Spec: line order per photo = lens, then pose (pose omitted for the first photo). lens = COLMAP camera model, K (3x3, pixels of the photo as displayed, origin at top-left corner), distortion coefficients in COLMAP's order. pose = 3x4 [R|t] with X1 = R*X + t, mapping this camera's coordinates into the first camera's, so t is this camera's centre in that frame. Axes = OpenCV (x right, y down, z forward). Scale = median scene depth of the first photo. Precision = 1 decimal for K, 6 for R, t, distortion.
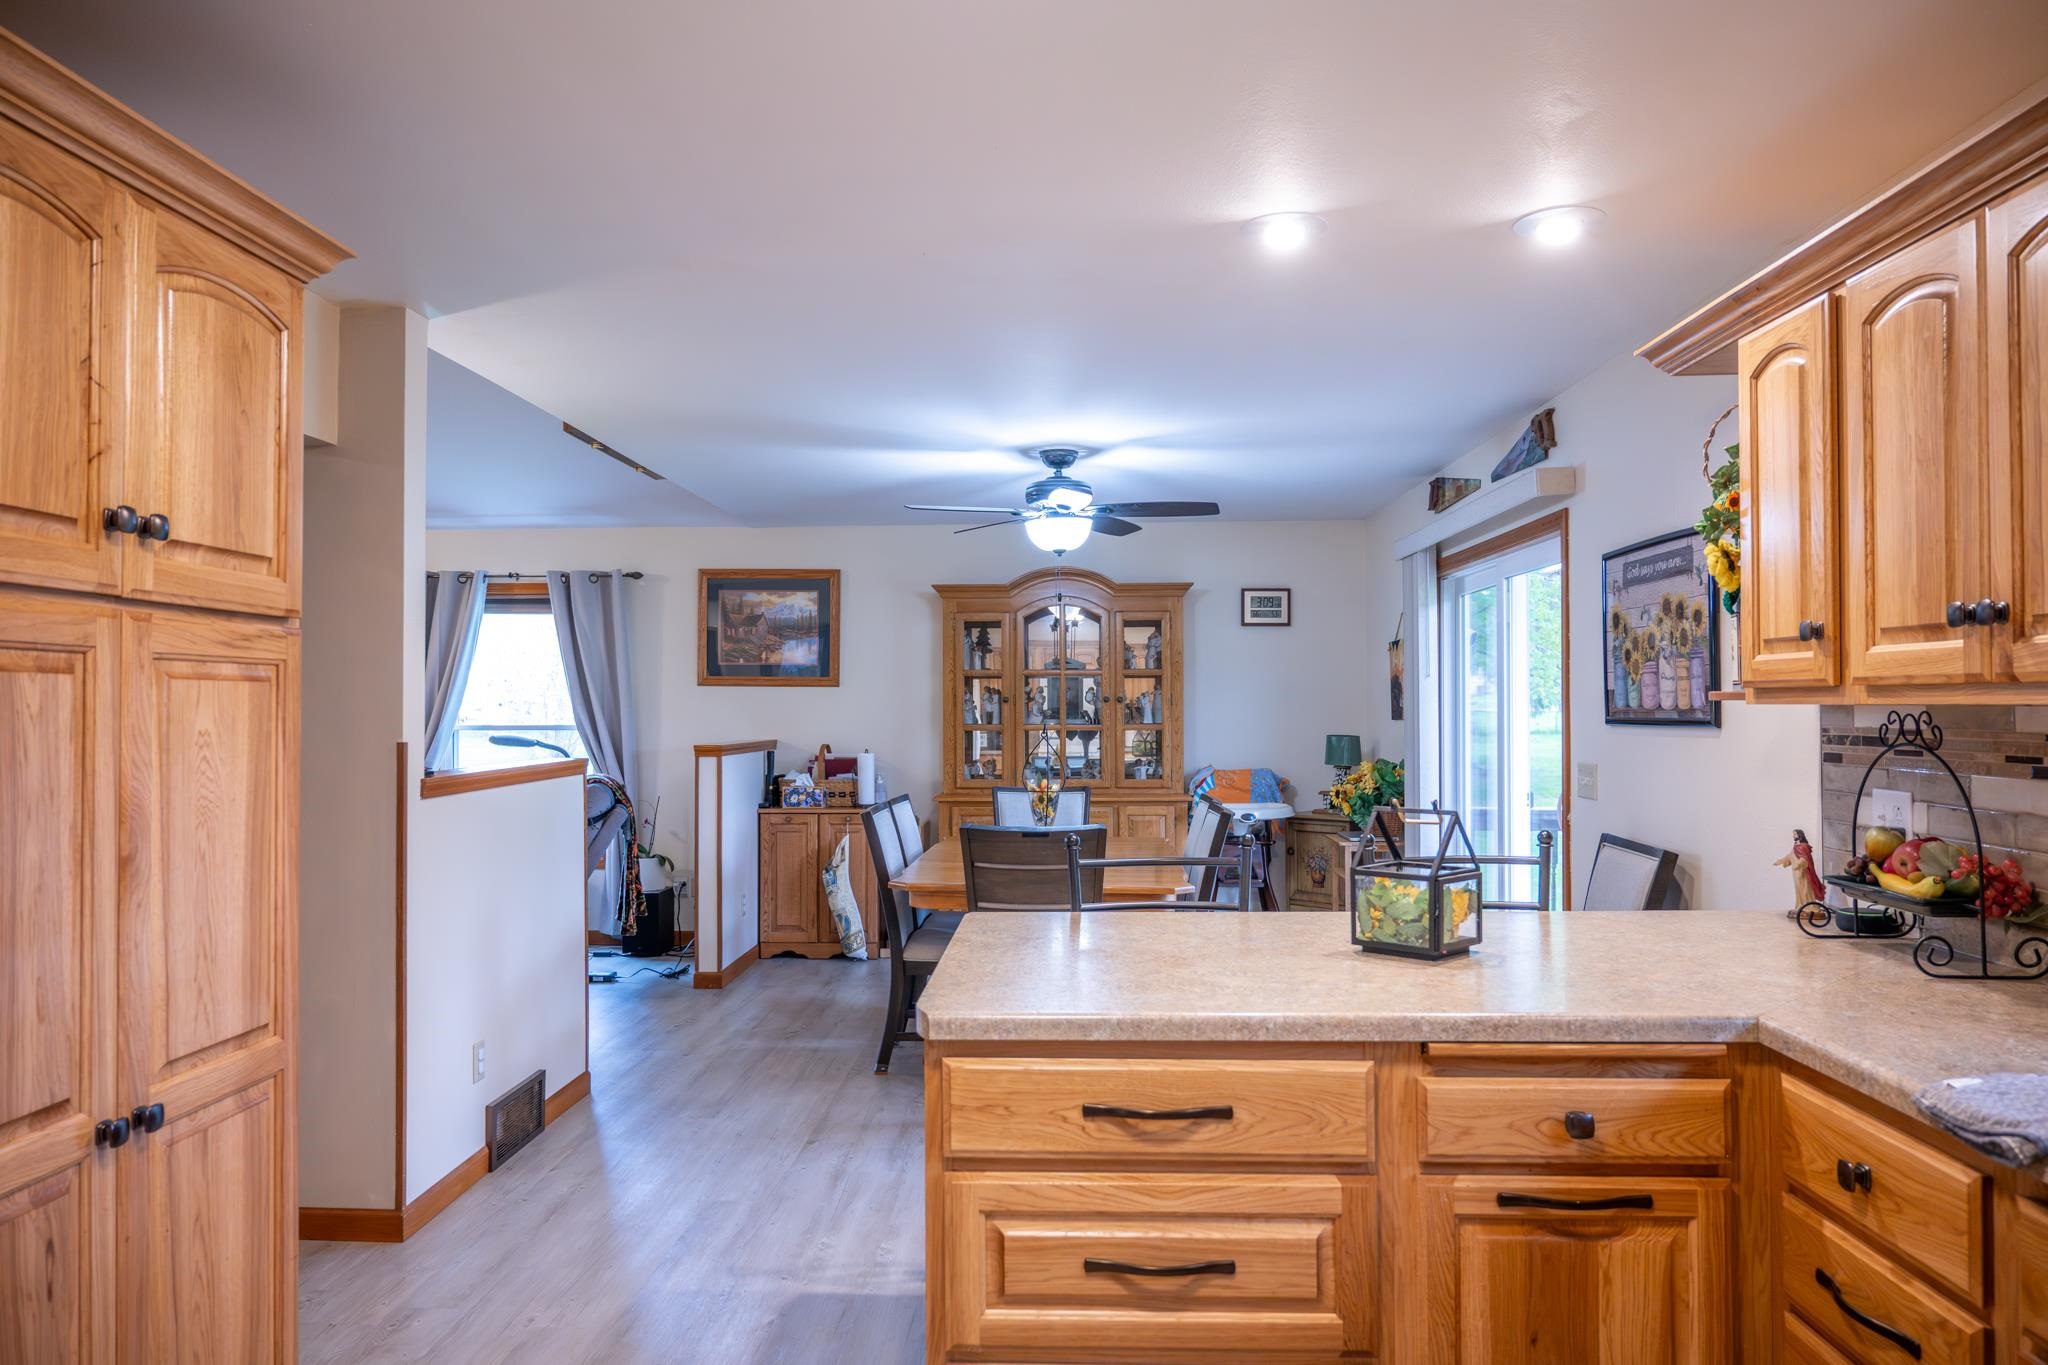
lens RADIAL K [[1381.2, 0, 1025.1], [0, 1381.2, 682.7], [0, 0, 1]] dist [-0.007496, 0.002139]
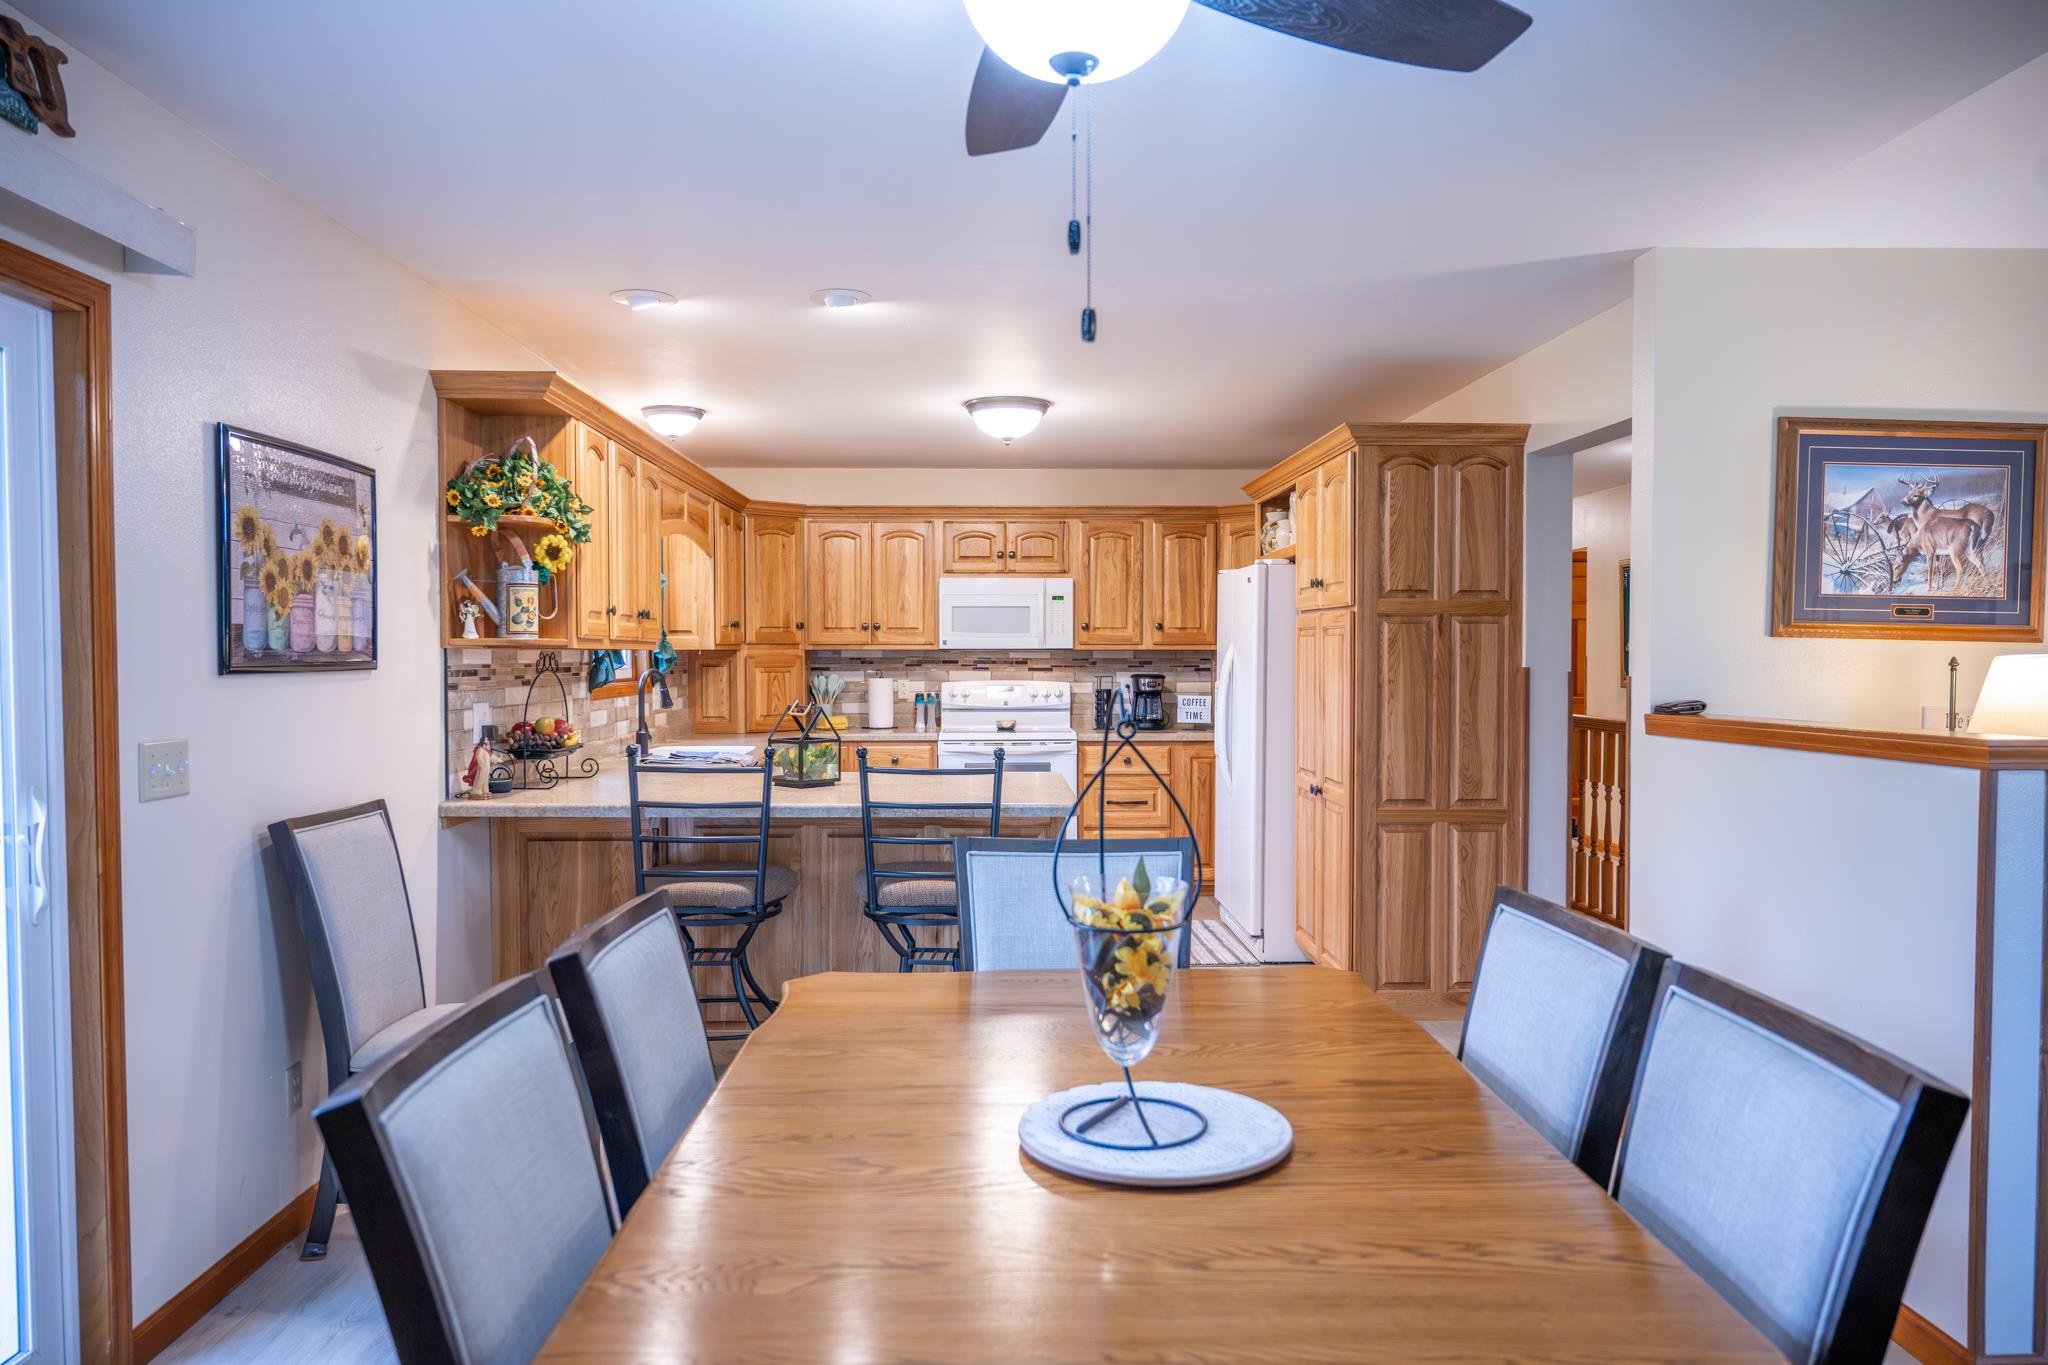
lens RADIAL K [[1381.2, 0, 1021.8], [0, 1381.2, 682.8], [0, 0, 1]] dist [-0.007496, 0.002139]
pose [[-0.997835, 0.006781, -0.065418, 0.121365], [0.006510, 0.999969, 0.004354, 0.057346], [0.065445, 0.003918, -0.997848, 2.877936]]
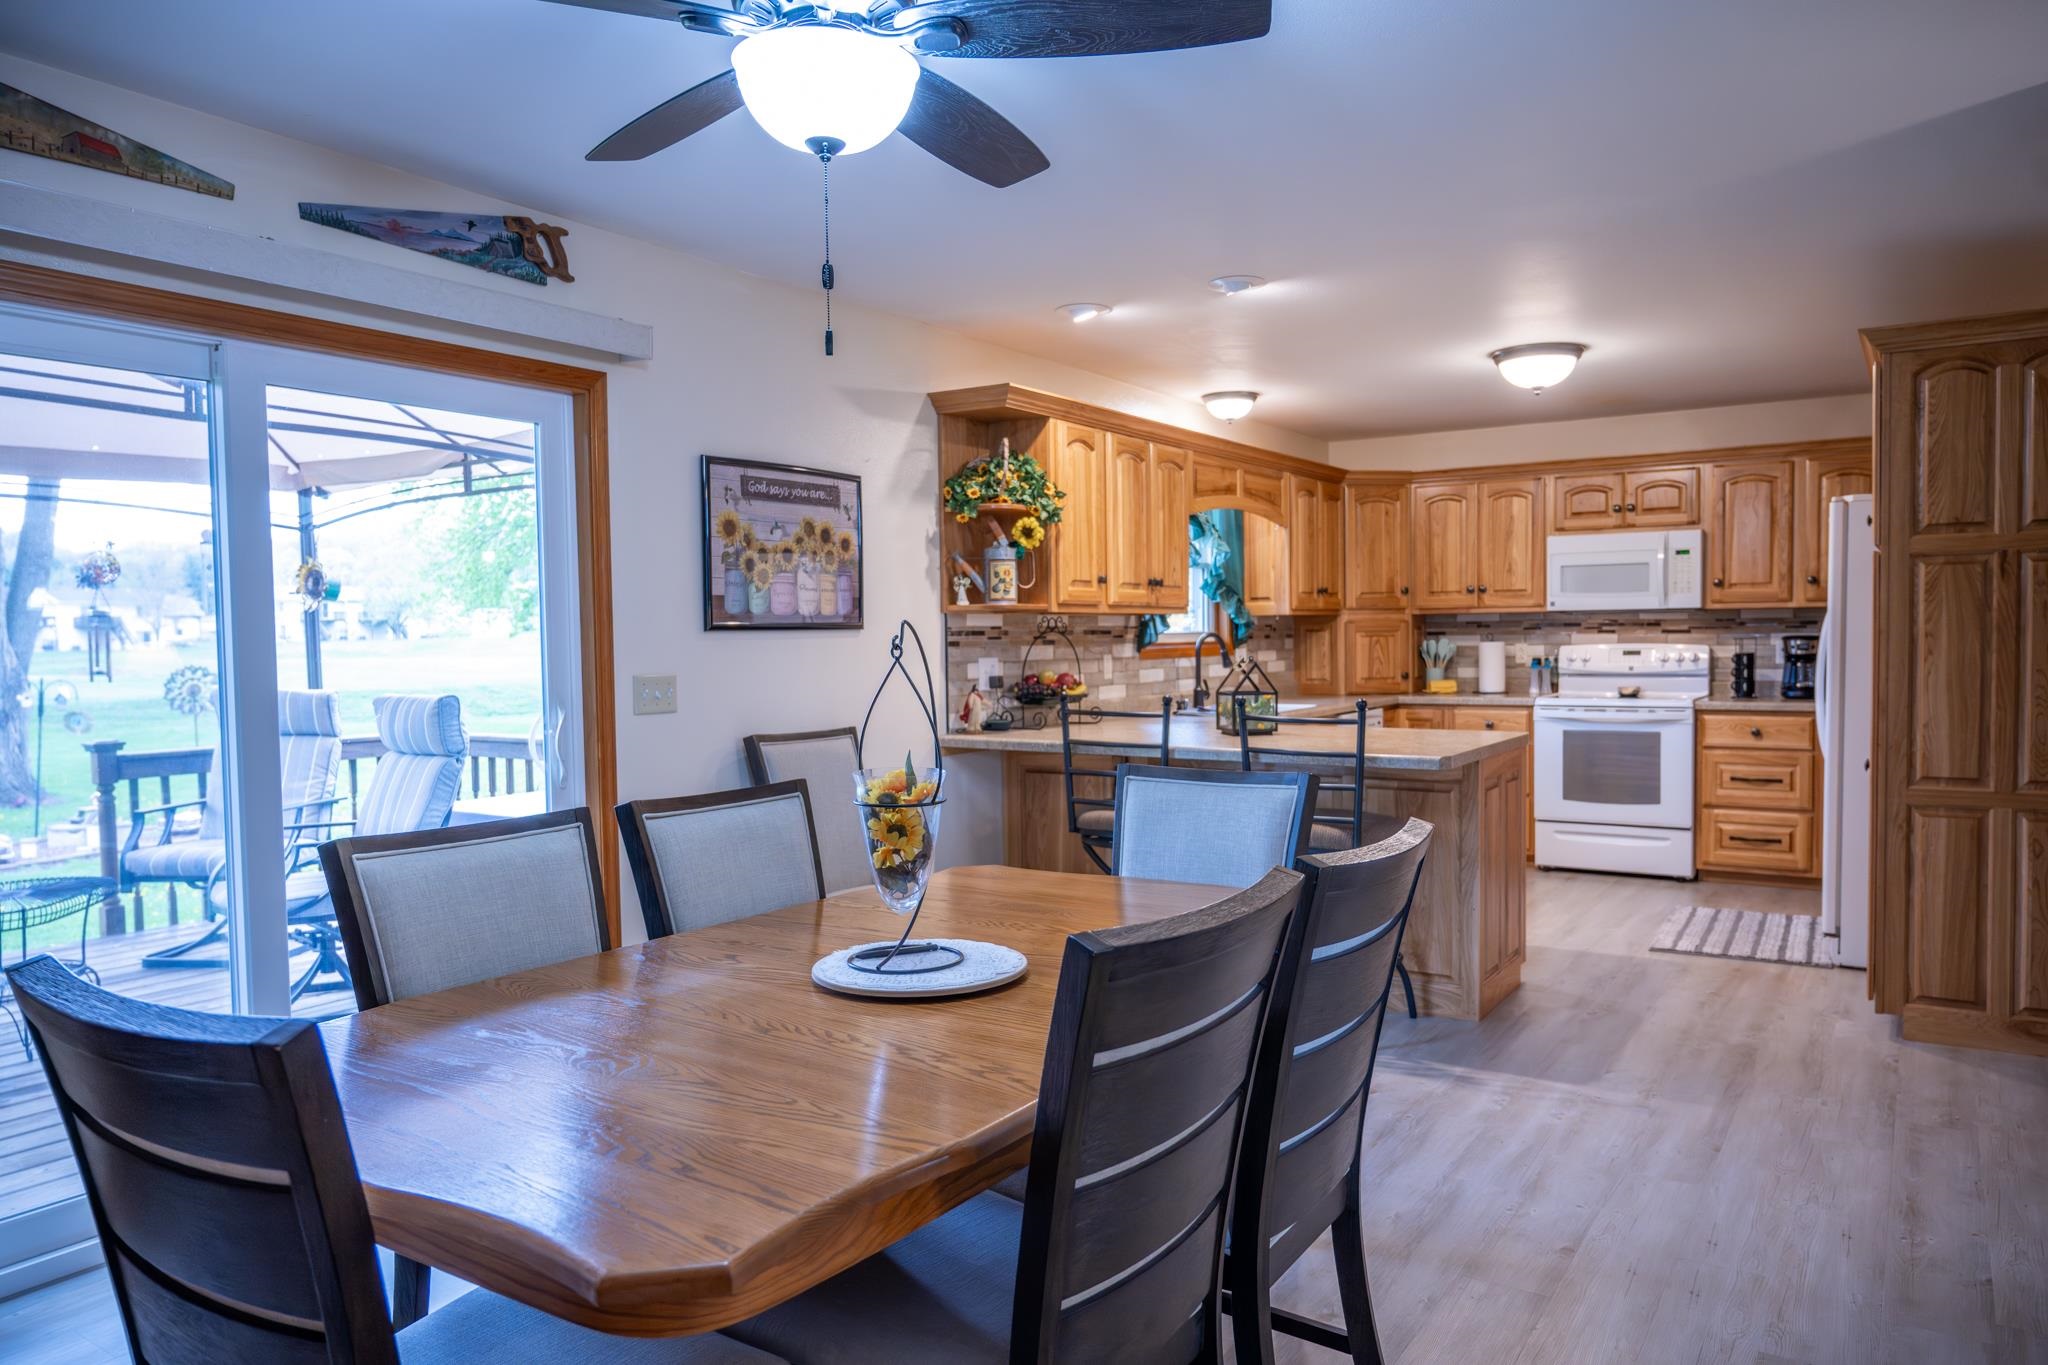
lens RADIAL K [[1381.2, 0, 1016.7], [0, 1381.2, 688.7], [0, 0, 1]] dist [-0.007496, 0.002139]
pose [[-0.852806, -0.004626, 0.522207, -0.469559], [0.007898, 0.999732, 0.021755, 0.087544], [-0.522168, 0.022677, -0.852541, 2.904255]]
